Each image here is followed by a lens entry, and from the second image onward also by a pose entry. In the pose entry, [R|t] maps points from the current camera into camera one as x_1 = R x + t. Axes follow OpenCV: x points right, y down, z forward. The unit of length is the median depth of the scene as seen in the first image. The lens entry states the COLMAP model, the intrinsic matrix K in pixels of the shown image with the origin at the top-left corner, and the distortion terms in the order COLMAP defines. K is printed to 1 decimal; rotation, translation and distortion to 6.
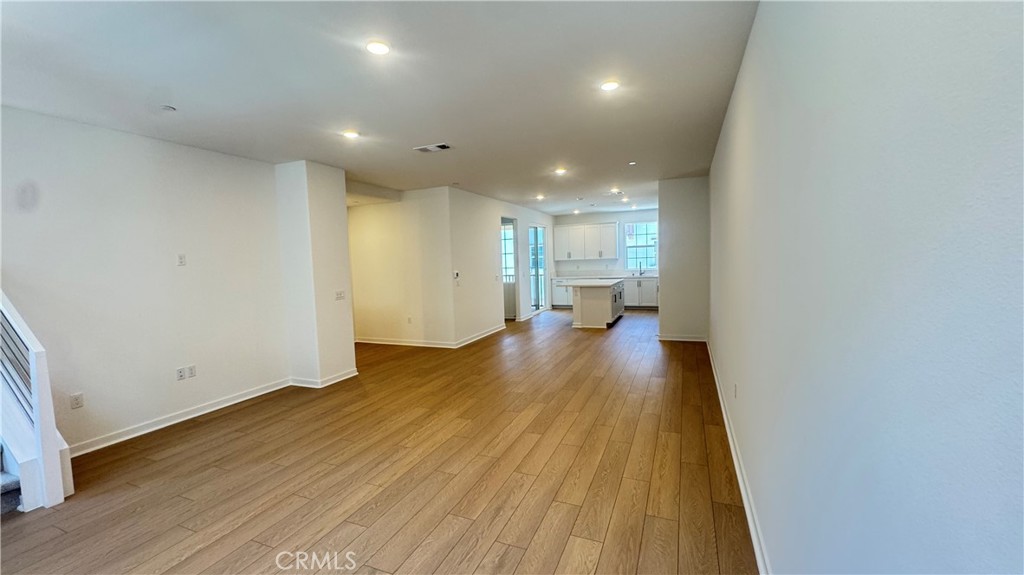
lens RADIAL K [[413.4, 0, 511.8], [0, 413.4, 287.5], [0, 0, 1]] dist [-0.002819, 0.000228]
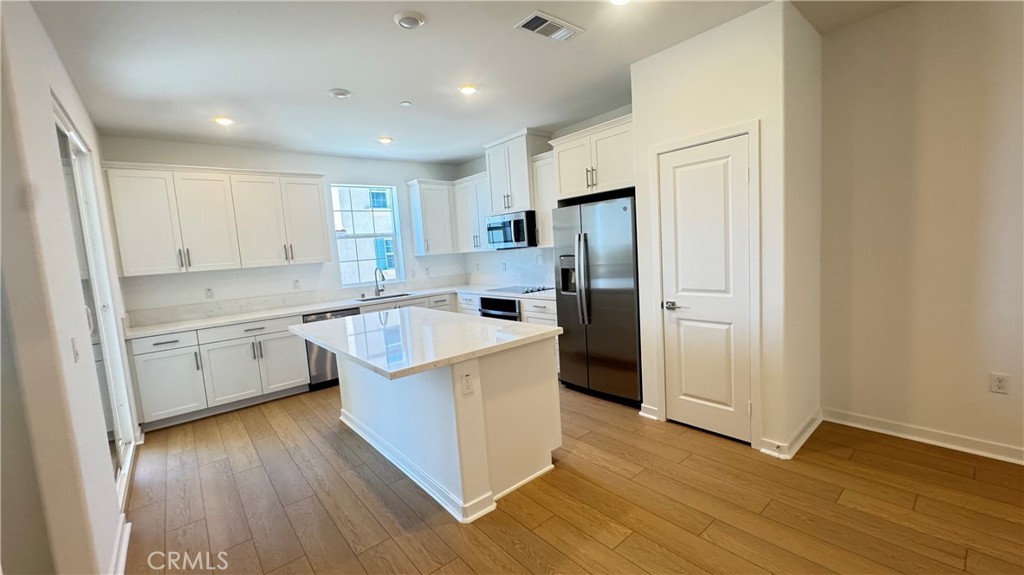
lens RADIAL K [[413.4, 0, 511.9], [0, 413.4, 292.3], [0, 0, 1]] dist [-0.002819, 0.000228]
pose [[0.464453, -0.093085, 0.880692, -0.035650], [0.112591, 0.992598, 0.045536, -0.035876], [-0.878411, 0.078009, 0.471496, 0.612365]]
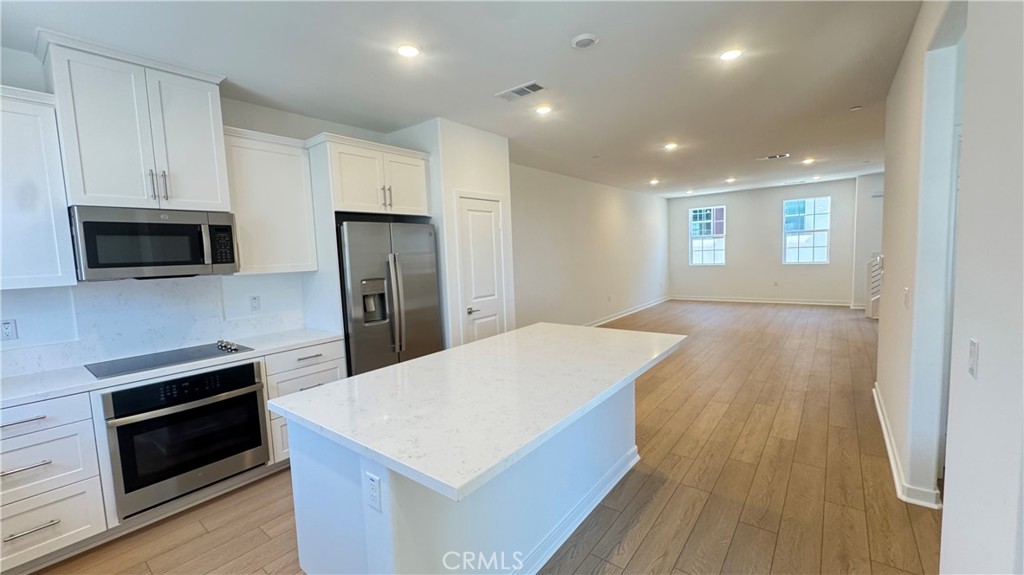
lens RADIAL K [[413.4, 0, 514.3], [0, 413.4, 288.1], [0, 0, 1]] dist [-0.002819, 0.000228]
pose [[-0.962934, 0.049504, 0.265155, 0.106690], [0.090314, 0.985448, 0.144002, -0.069457], [-0.254167, 0.162611, -0.953392, 0.959638]]
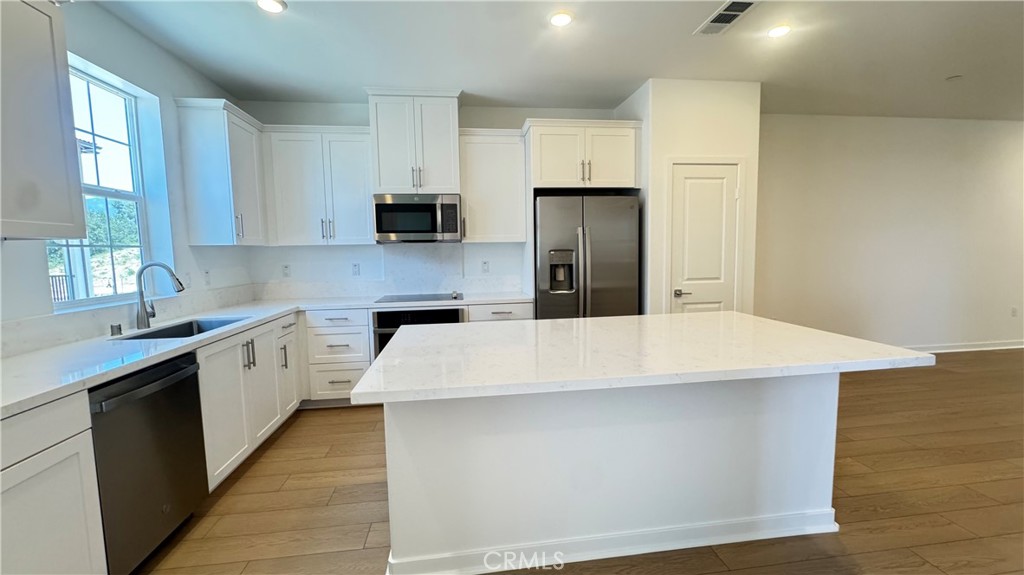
lens RADIAL K [[413.4, 0, 511.2], [0, 413.4, 288.6], [0, 0, 1]] dist [-0.002819, 0.000228]
pose [[-0.502817, -0.033720, 0.863735, 0.034336], [0.095810, 0.990908, 0.094460, -0.048493], [-0.859067, 0.130251, -0.495014, 0.900411]]
